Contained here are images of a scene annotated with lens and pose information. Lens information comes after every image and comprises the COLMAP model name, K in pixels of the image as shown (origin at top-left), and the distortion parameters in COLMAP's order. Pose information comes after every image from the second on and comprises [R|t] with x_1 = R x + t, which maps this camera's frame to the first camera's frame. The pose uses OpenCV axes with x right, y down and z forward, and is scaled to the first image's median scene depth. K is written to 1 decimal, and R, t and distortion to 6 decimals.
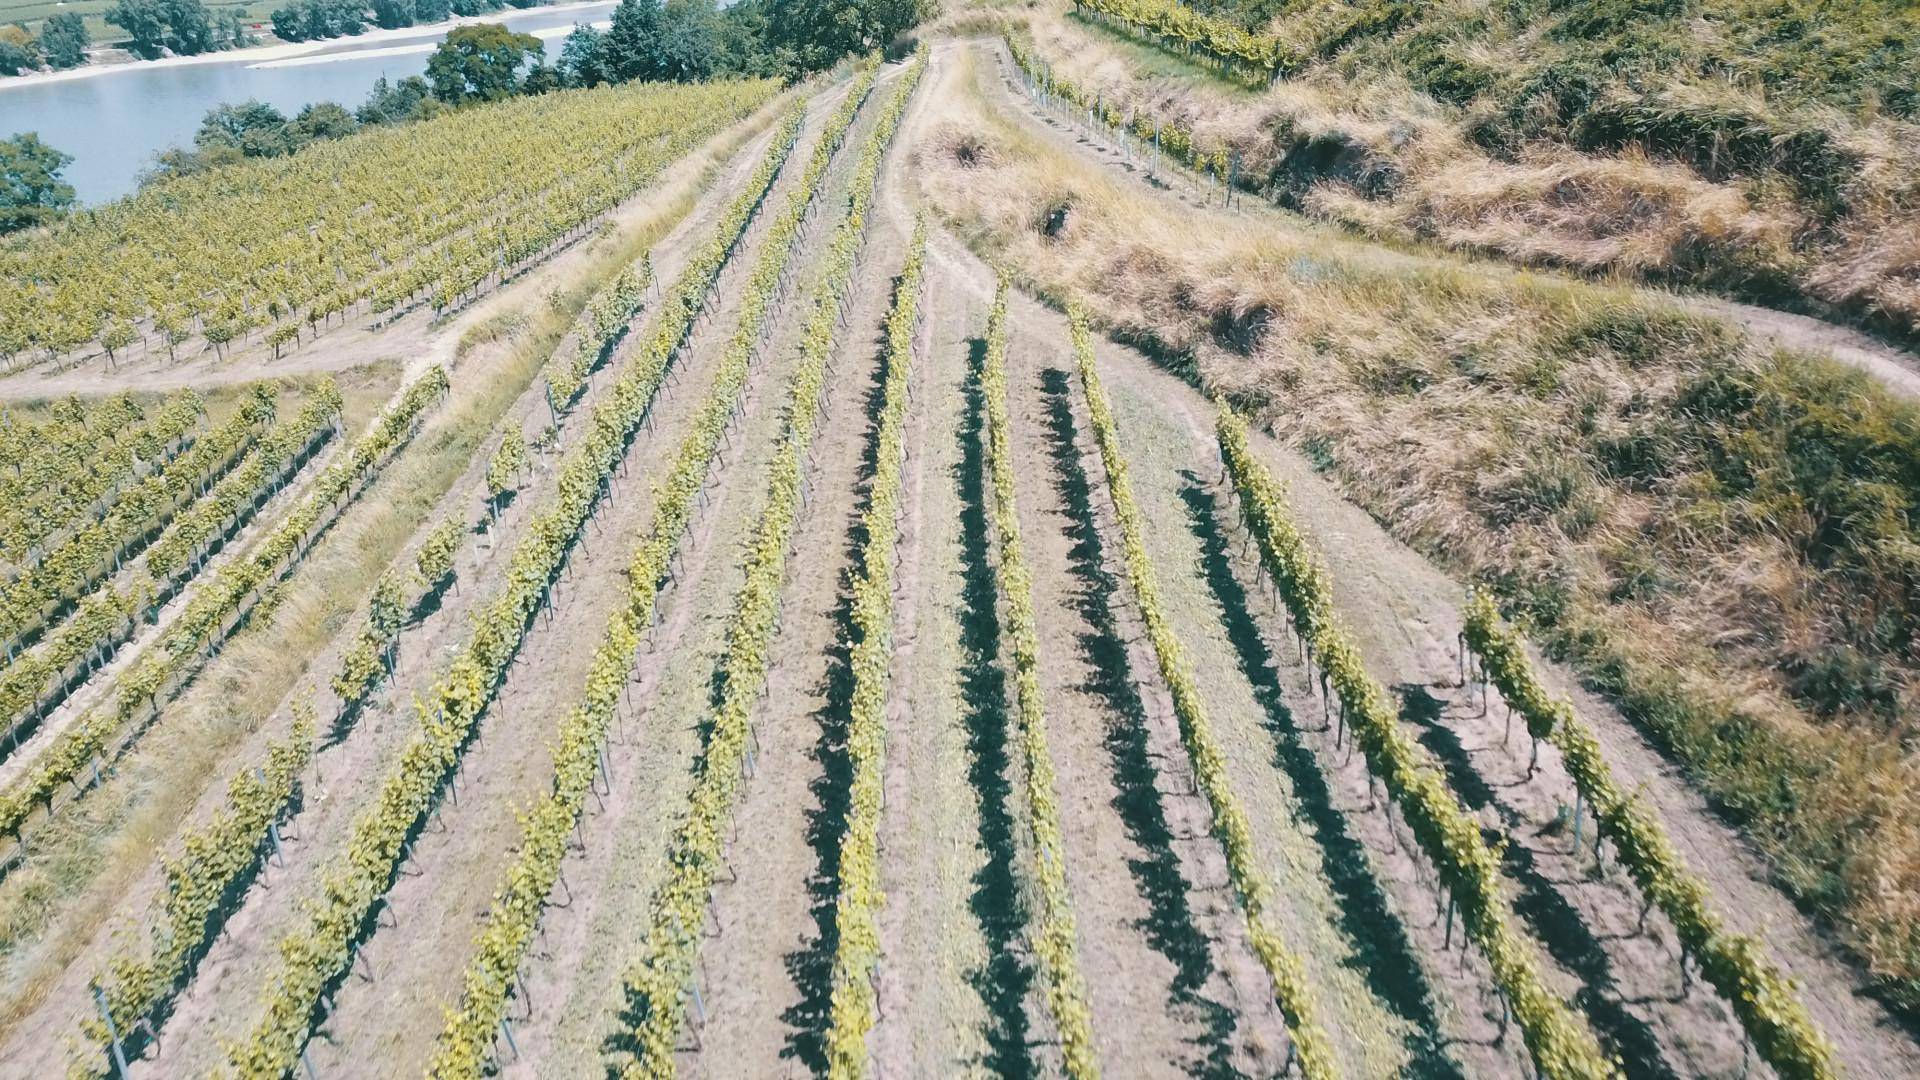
lens RADIAL K [[1467.7, 0, 952.0], [0, 1467.7, 553.7], [0, 0, 1]] dist [0.012408, 0.004902]
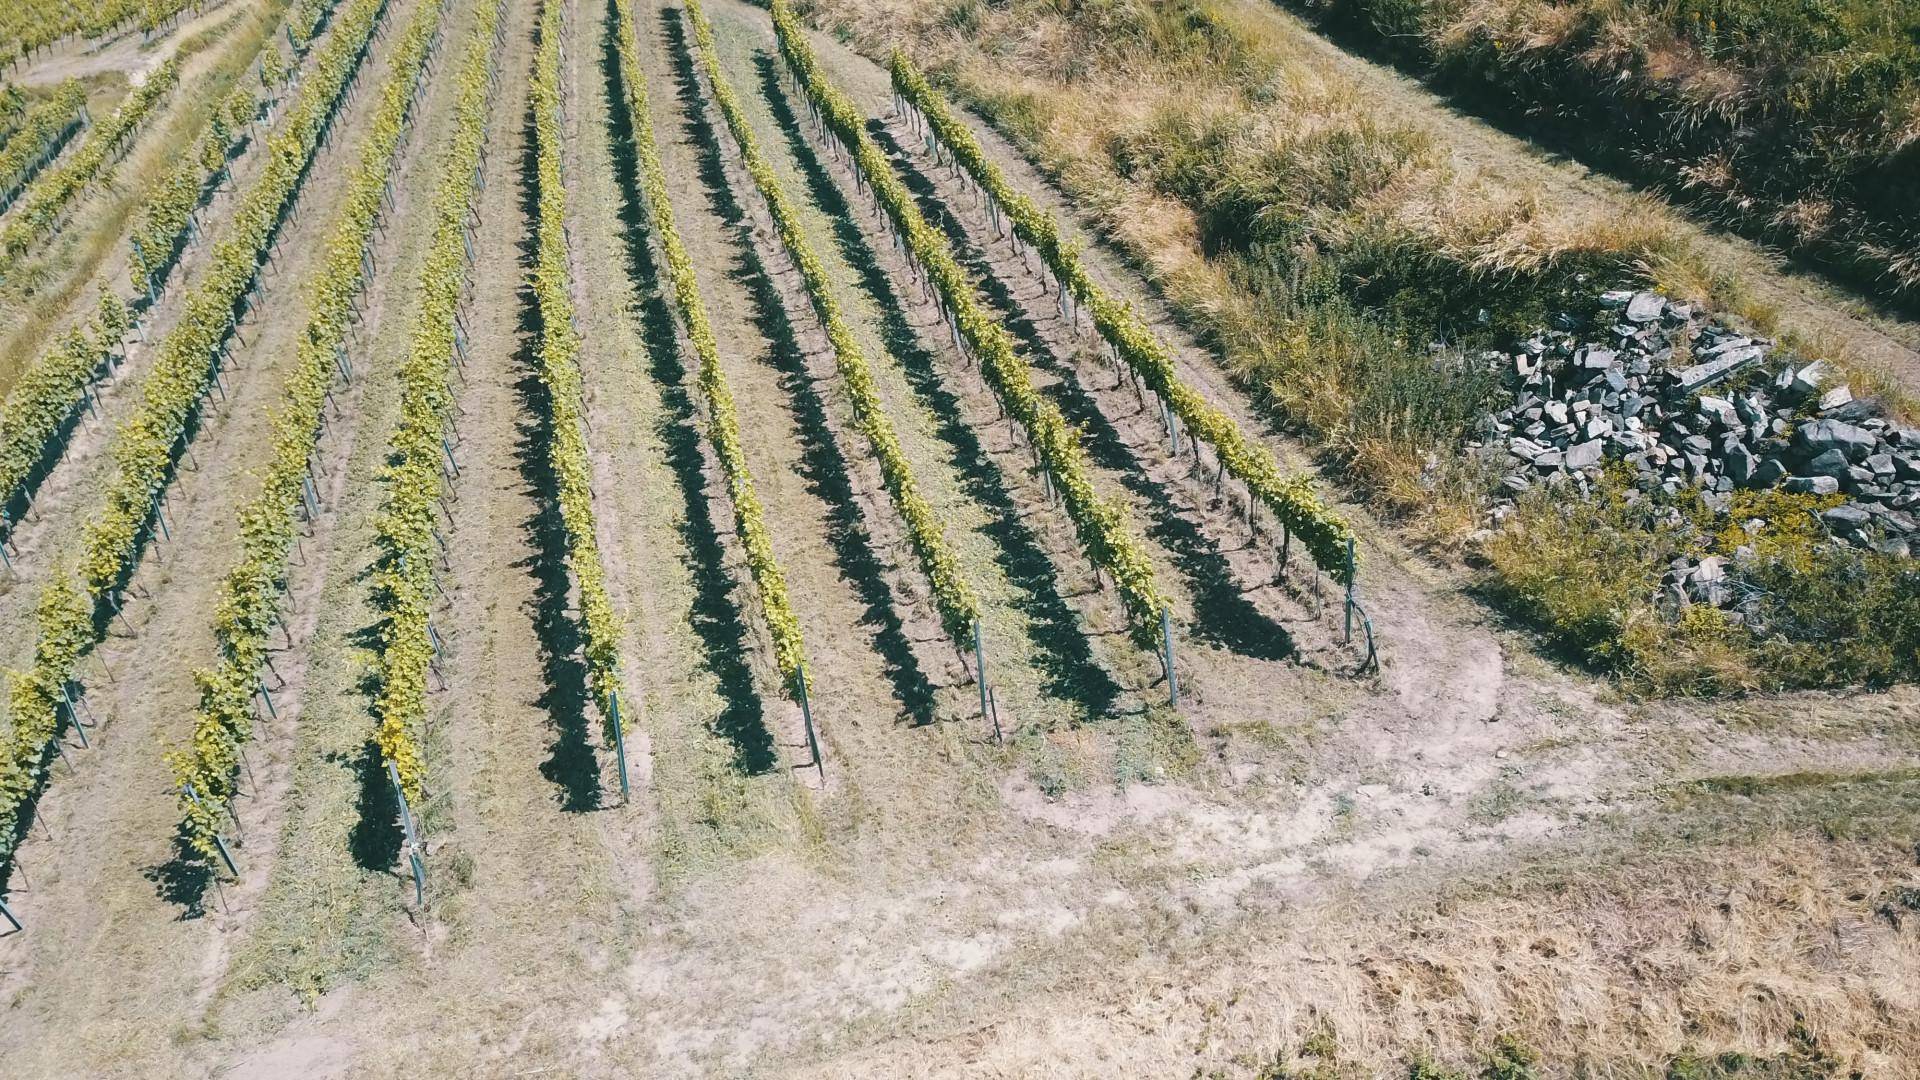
lens RADIAL K [[1481.5, 0, 961.0], [0, 1481.5, 550.2], [0, 0, 1]] dist [0.008955, -0.022313]
pose [[0.976376, -0.103811, 0.189508, 0.012790], [0.082889, 0.989879, 0.115189, 0.160579], [-0.199548, -0.096760, 0.975099, -0.310881]]
